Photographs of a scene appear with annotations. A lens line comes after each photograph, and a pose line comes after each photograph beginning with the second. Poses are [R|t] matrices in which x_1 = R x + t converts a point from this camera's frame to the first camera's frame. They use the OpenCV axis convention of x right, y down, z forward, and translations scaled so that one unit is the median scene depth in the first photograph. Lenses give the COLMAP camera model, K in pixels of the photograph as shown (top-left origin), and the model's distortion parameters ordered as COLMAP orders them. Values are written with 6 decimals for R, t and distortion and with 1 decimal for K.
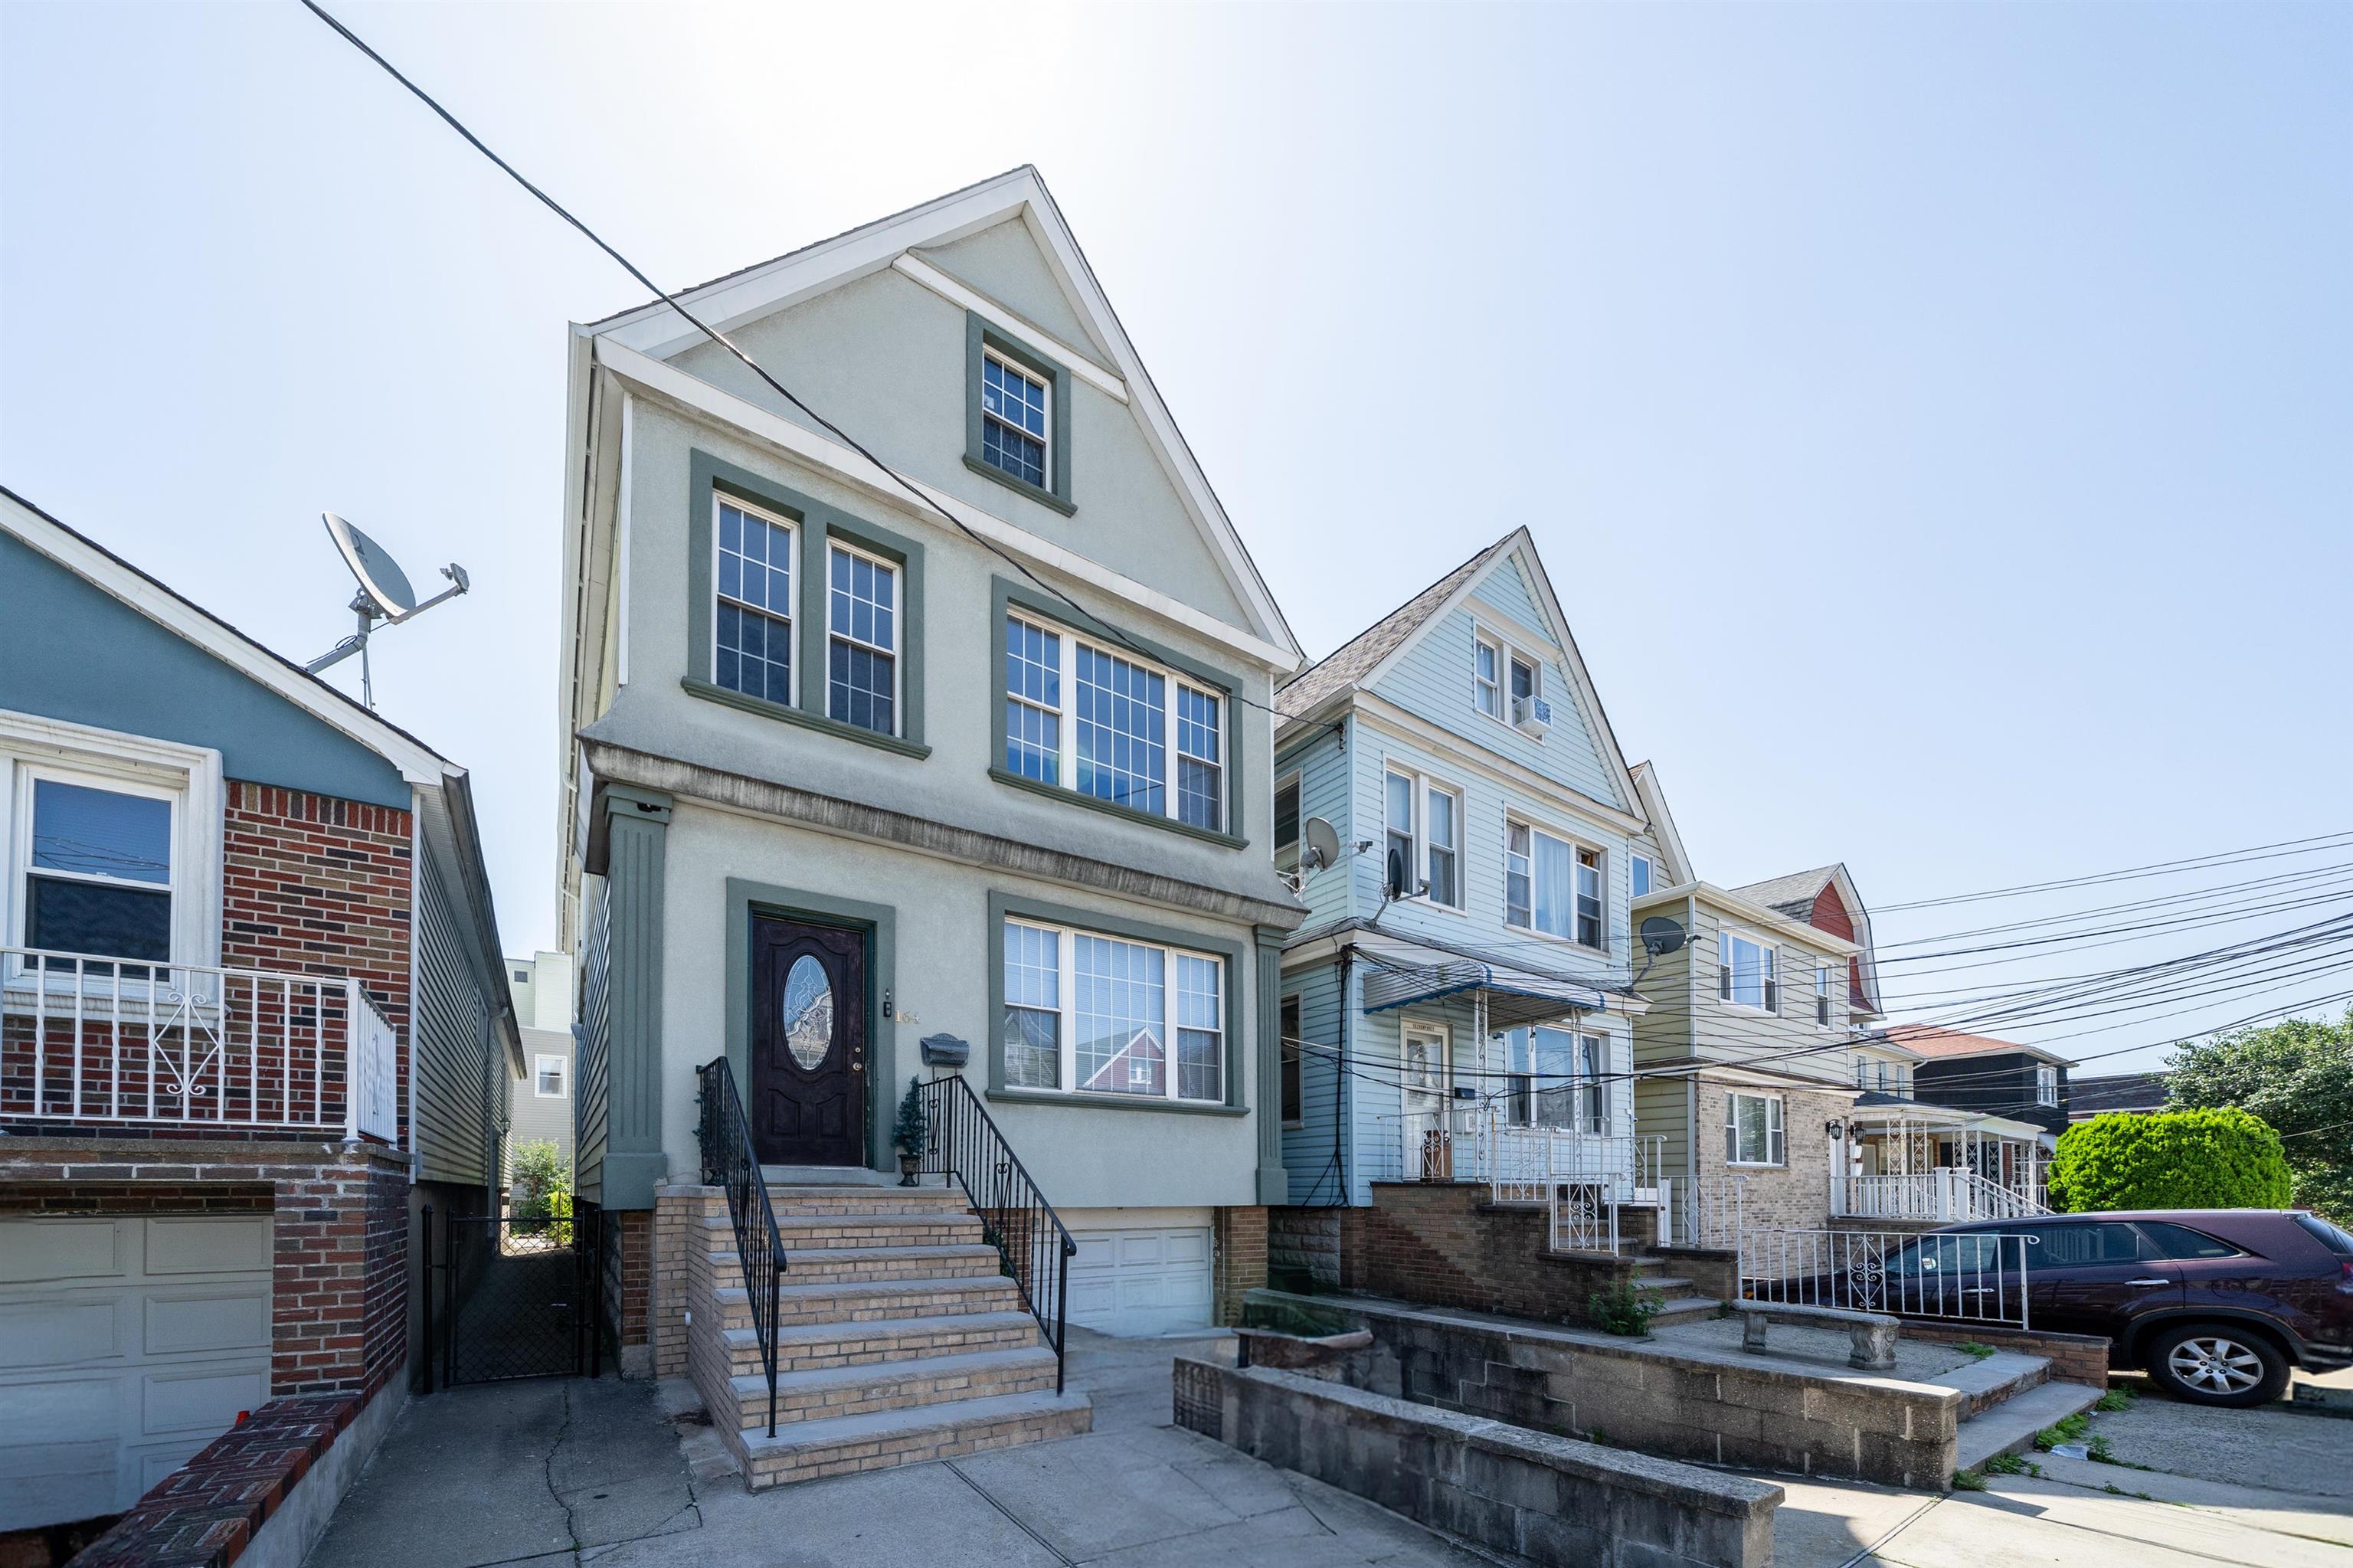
lens RADIAL K [[812.7, 0, 1174.5], [0, 812.7, 787.3], [0, 0, 1]] dist [-0.004440, 0.000129]
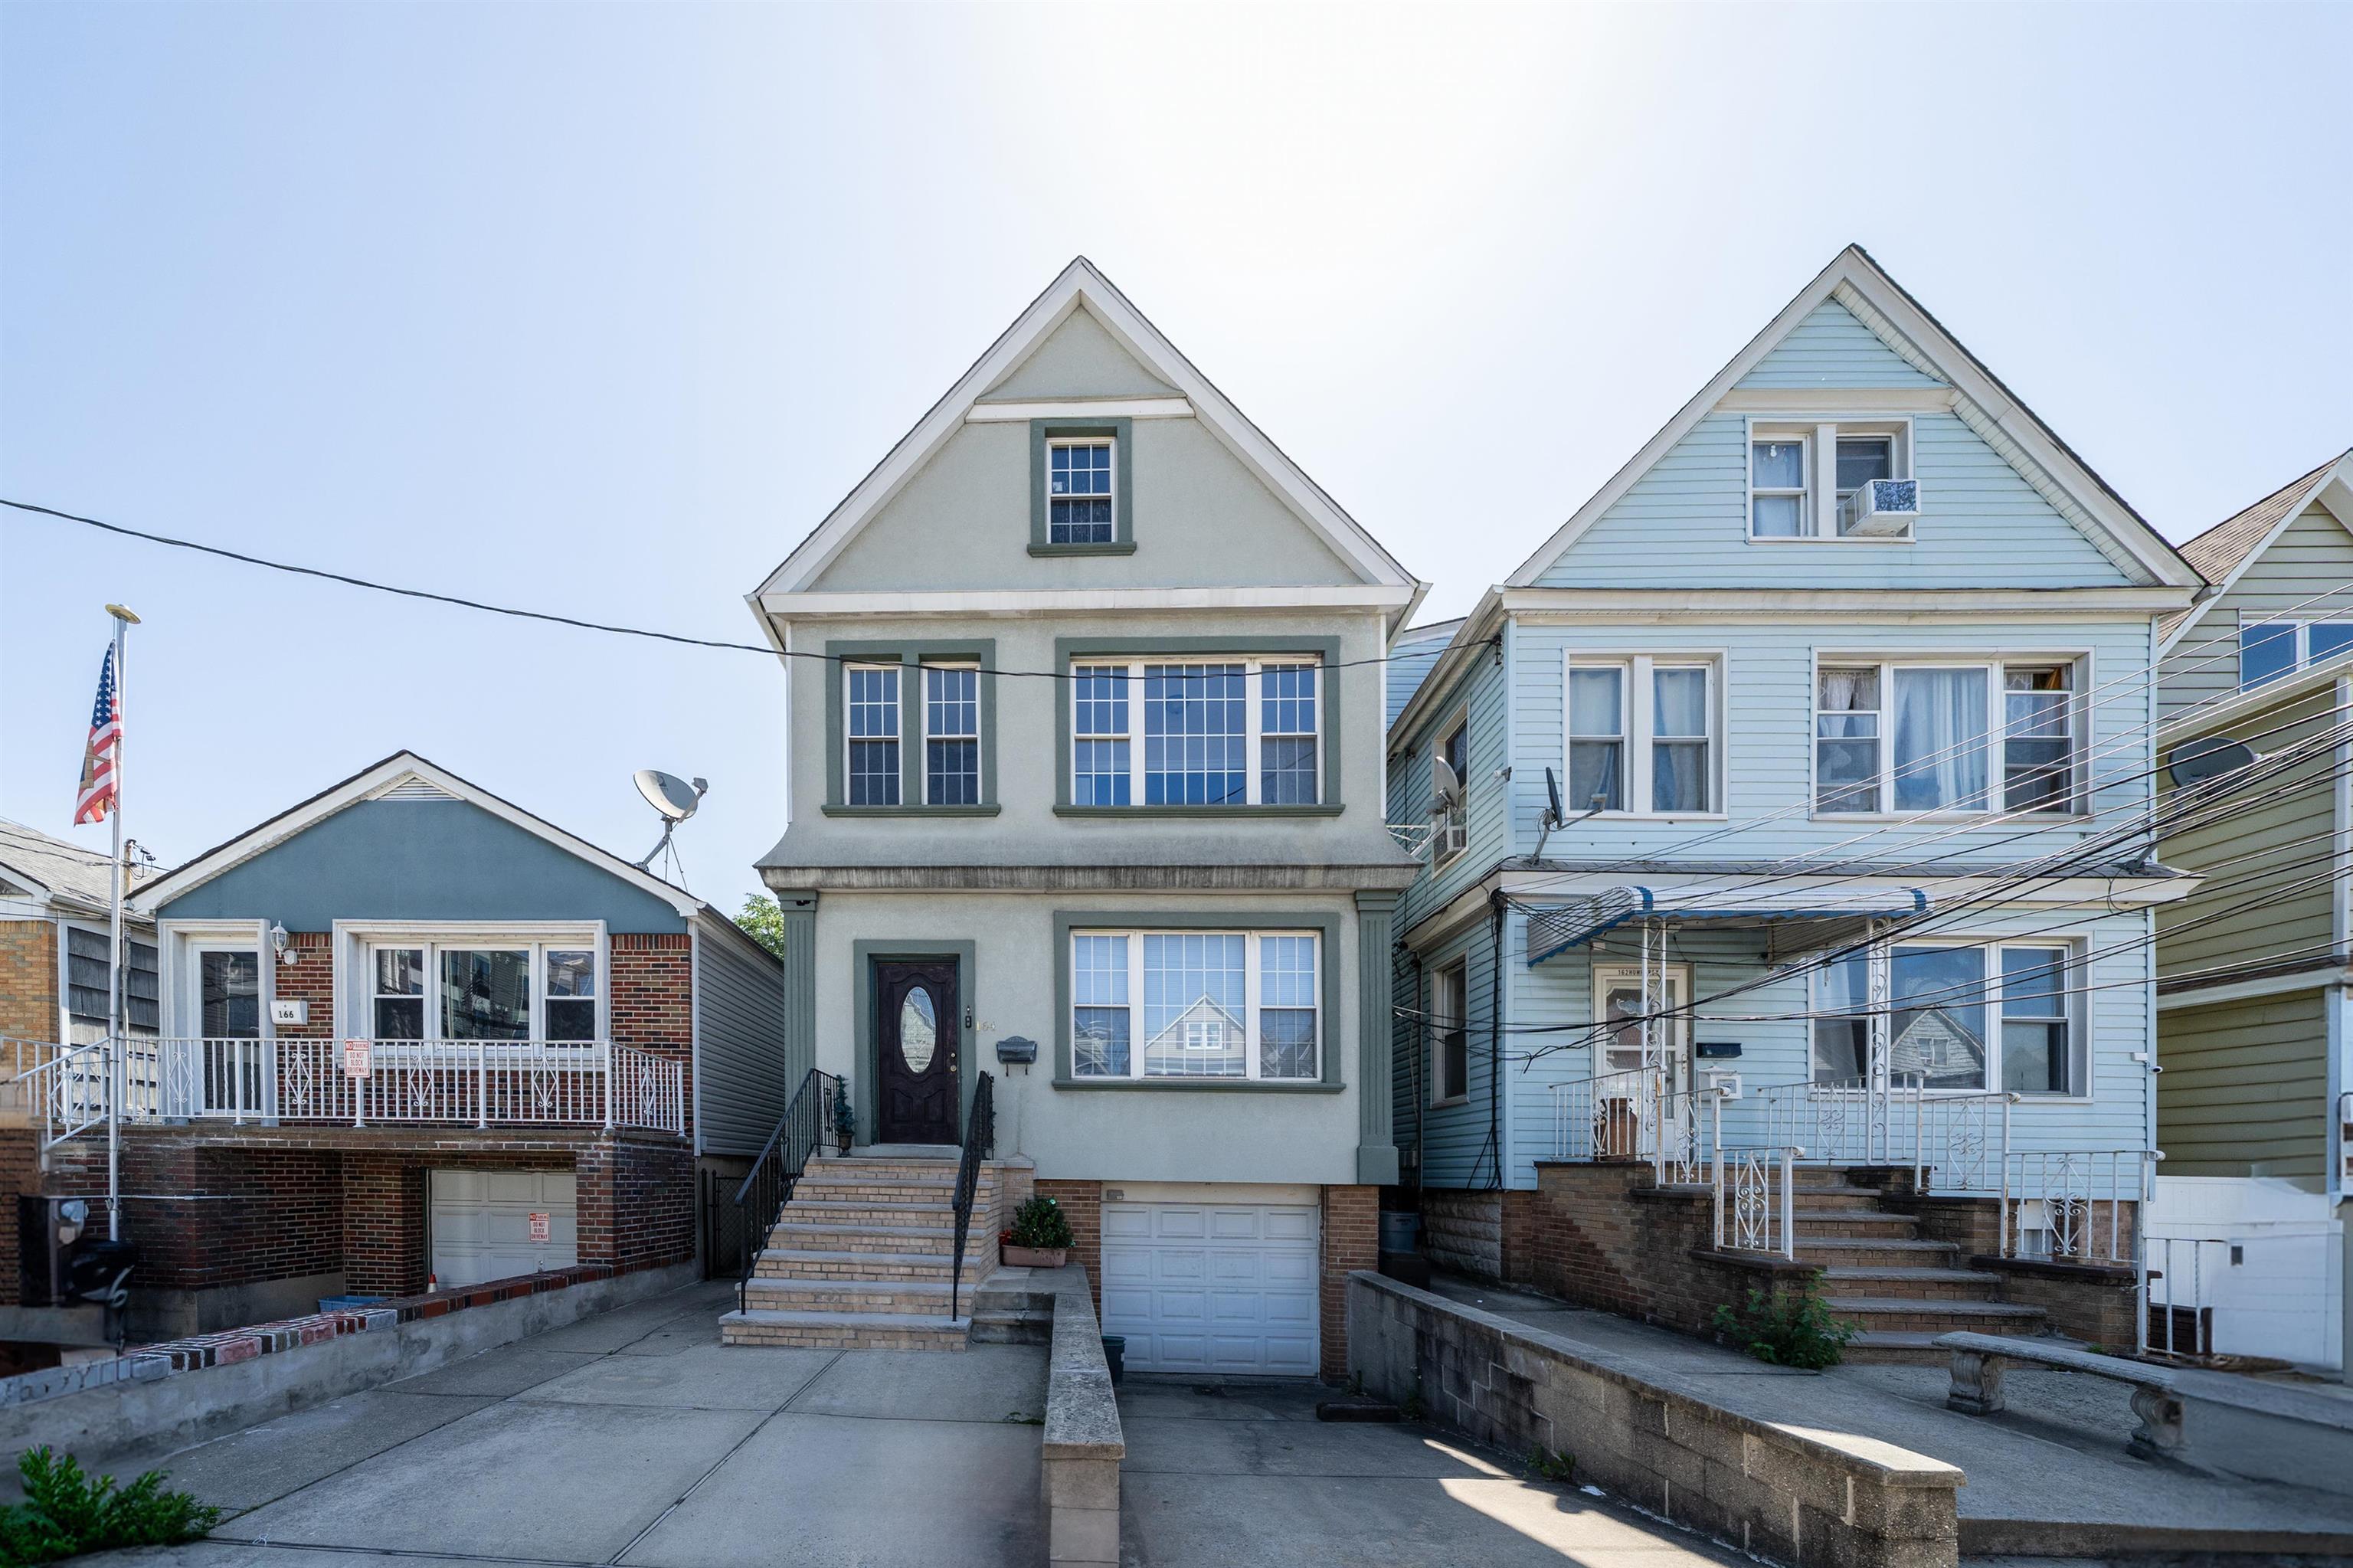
lens RADIAL K [[812.7, 0, 1125.2], [0, 812.7, 772.6], [0, 0, 1]] dist [-0.004440, 0.000129]
pose [[0.797517, -0.260540, -0.544138, 0.534220], [0.255834, 0.962881, -0.086074, 0.058758], [0.546366, -0.070564, 0.834569, 0.083924]]
